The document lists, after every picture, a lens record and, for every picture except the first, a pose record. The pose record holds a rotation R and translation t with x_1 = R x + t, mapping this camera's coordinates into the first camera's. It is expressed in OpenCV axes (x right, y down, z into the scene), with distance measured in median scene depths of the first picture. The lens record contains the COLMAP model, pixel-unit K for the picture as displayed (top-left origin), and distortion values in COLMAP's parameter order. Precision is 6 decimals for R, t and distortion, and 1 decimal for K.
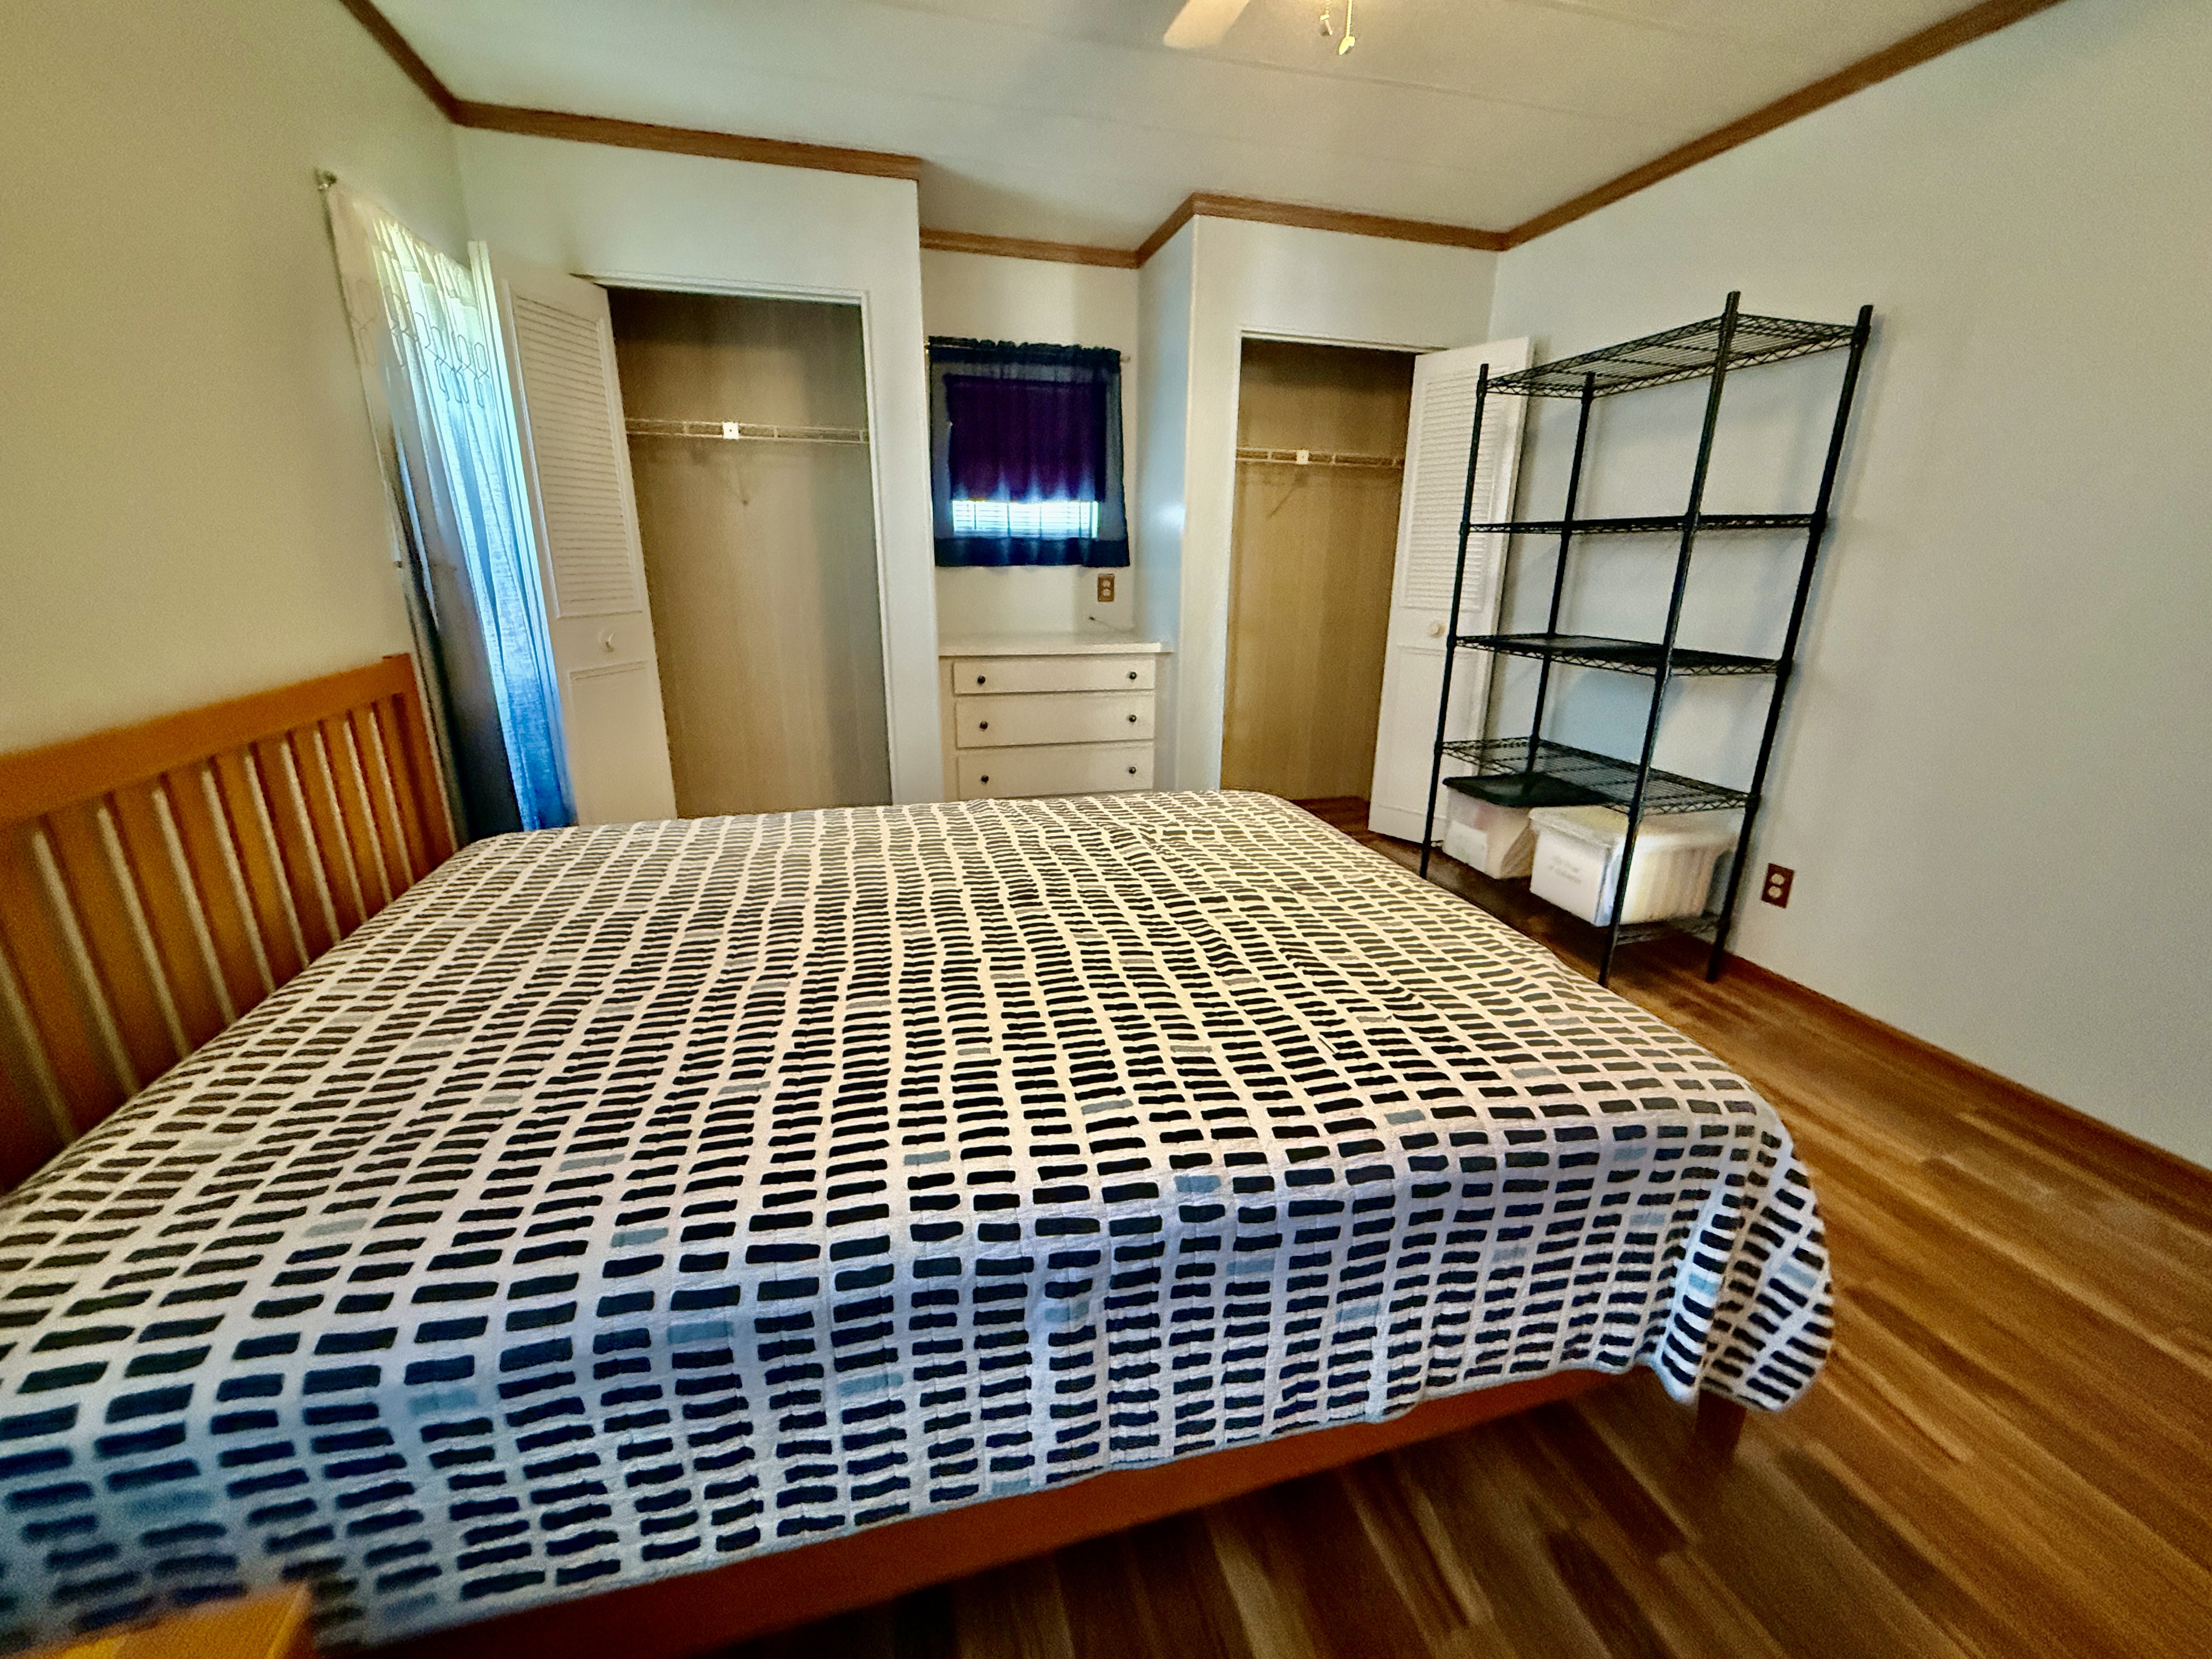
lens RADIAL K [[882.5, 0, 1106.7], [0, 882.5, 825.5], [0, 0, 1]] dist [0.000959, -0.000102]
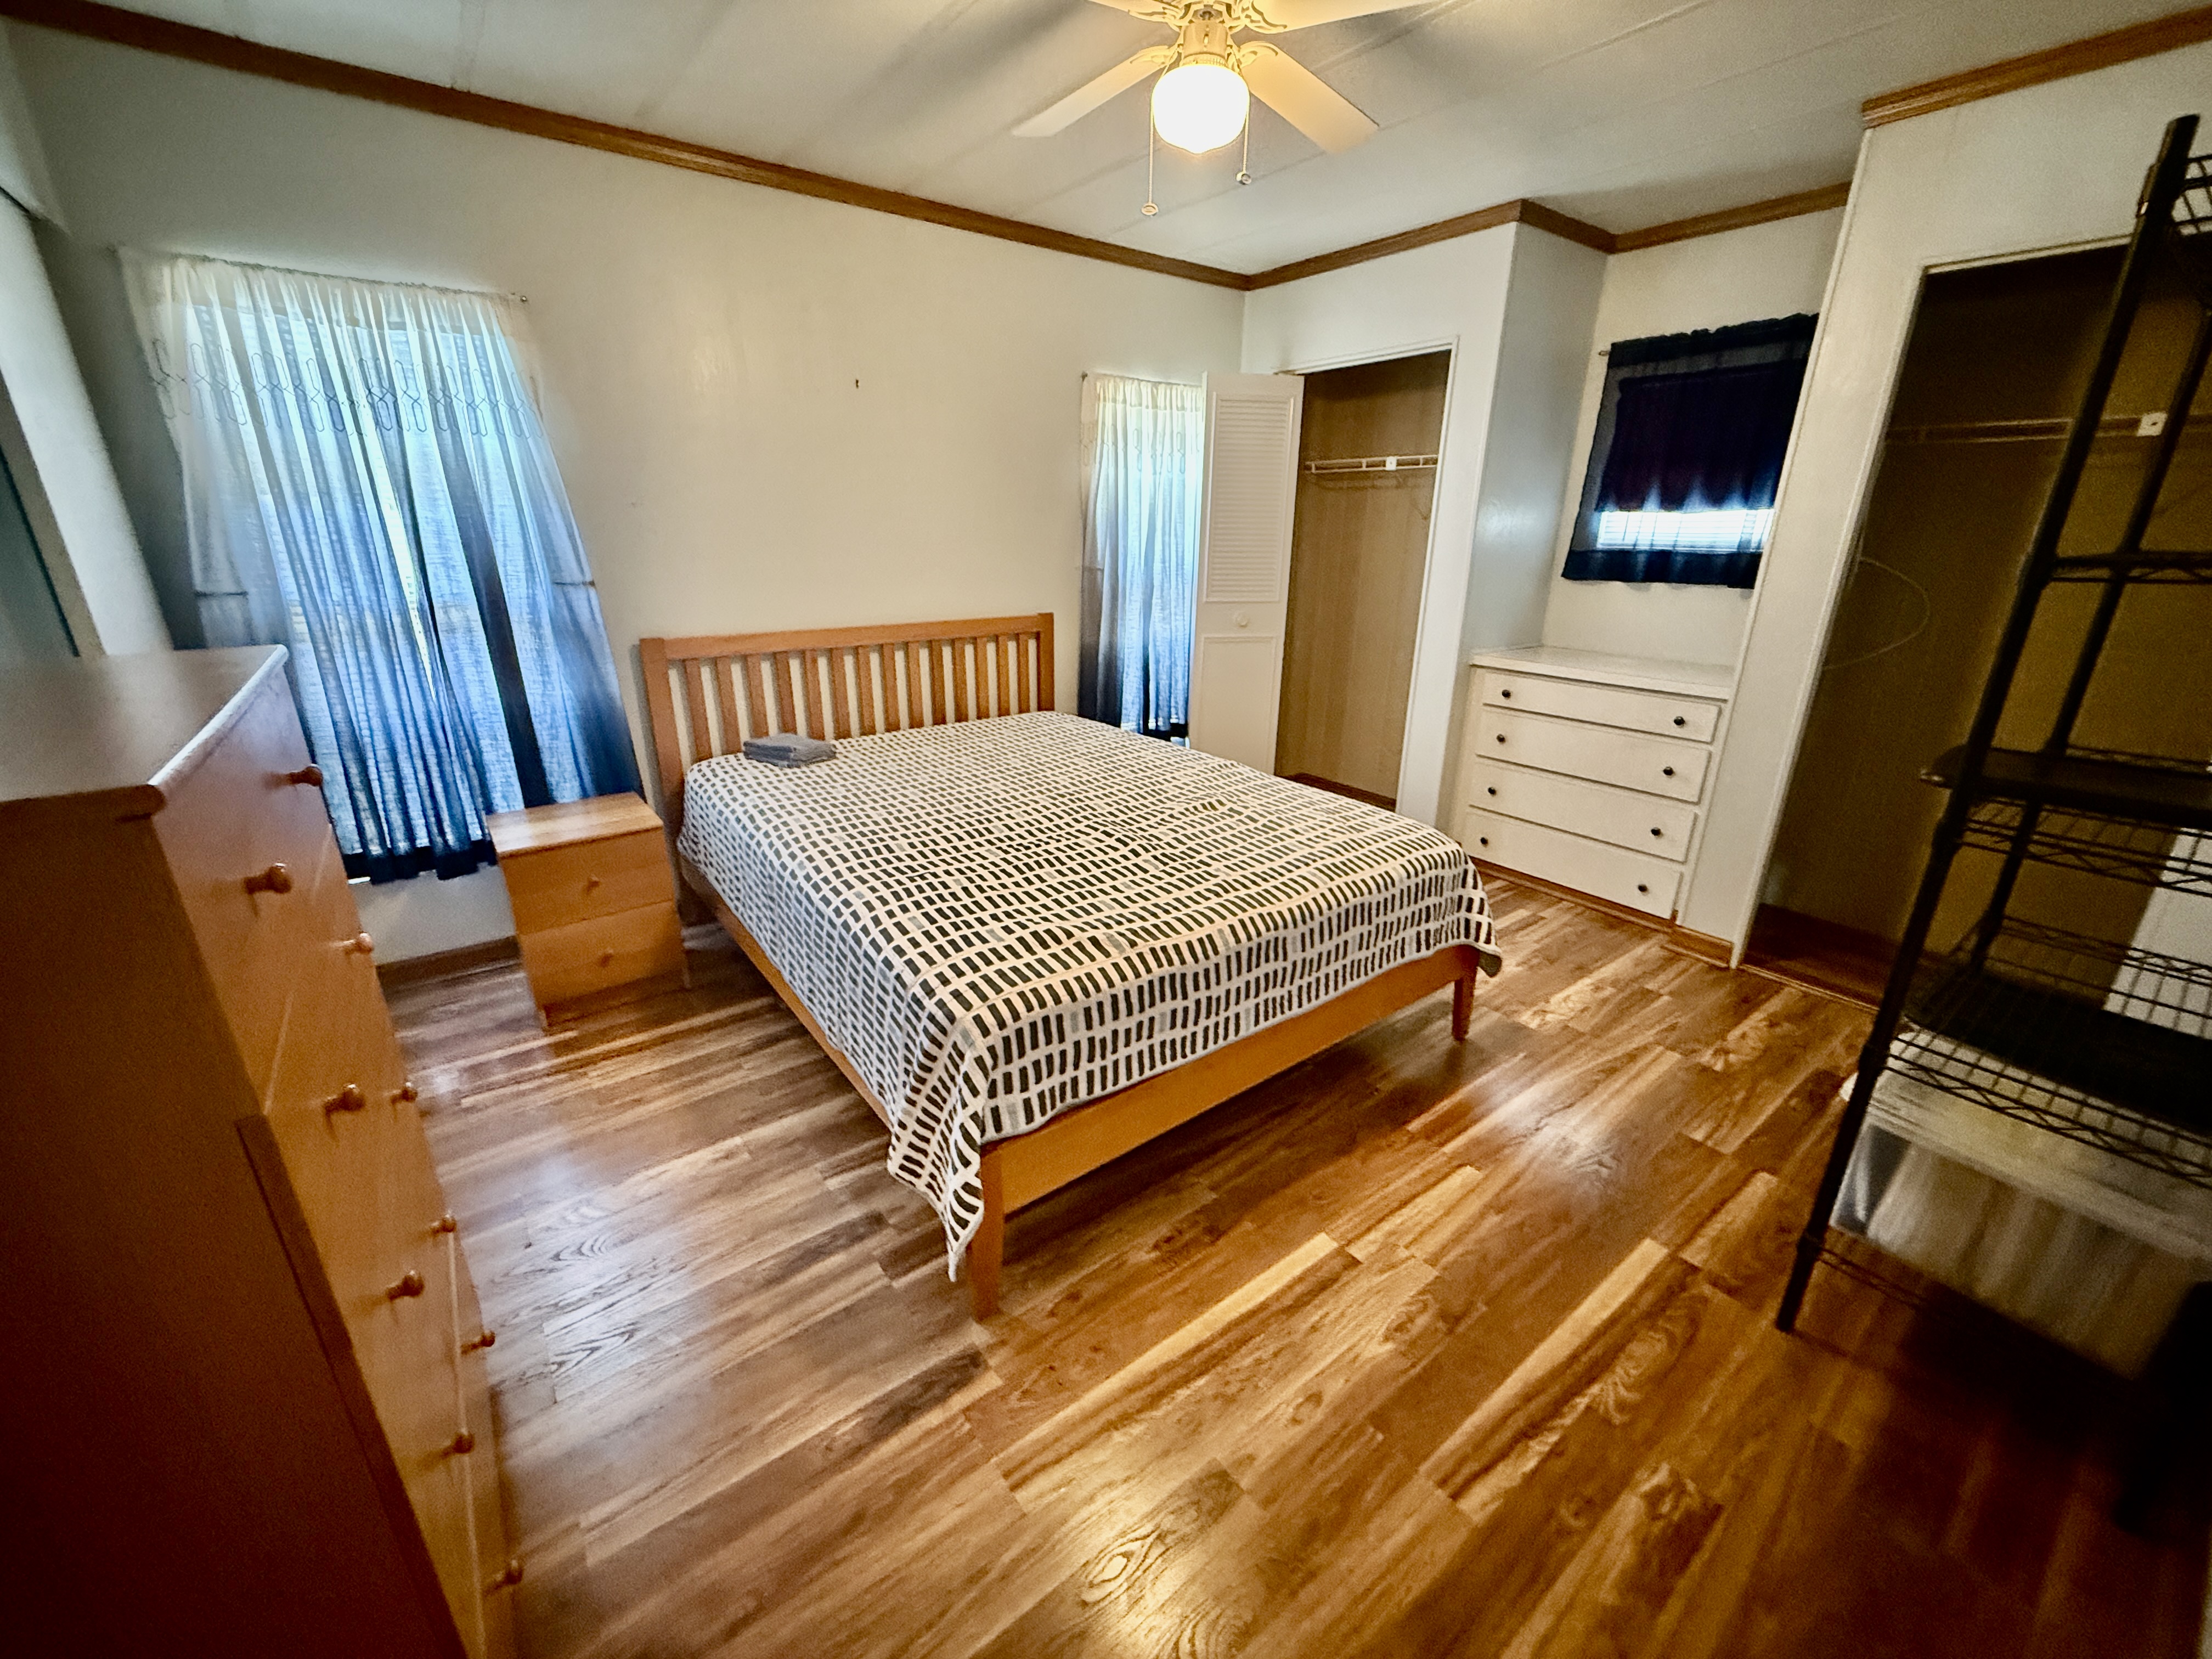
lens RADIAL K [[882.5, 0, 1107.9], [0, 882.5, 830.0], [0, 0, 1]] dist [0.000959, -0.000102]
pose [[0.367133, 0.295453, -0.881998, 0.634866], [-0.279278, 0.939478, 0.198458, -0.092926], [0.887253, 0.173462, 0.427427, 0.193927]]
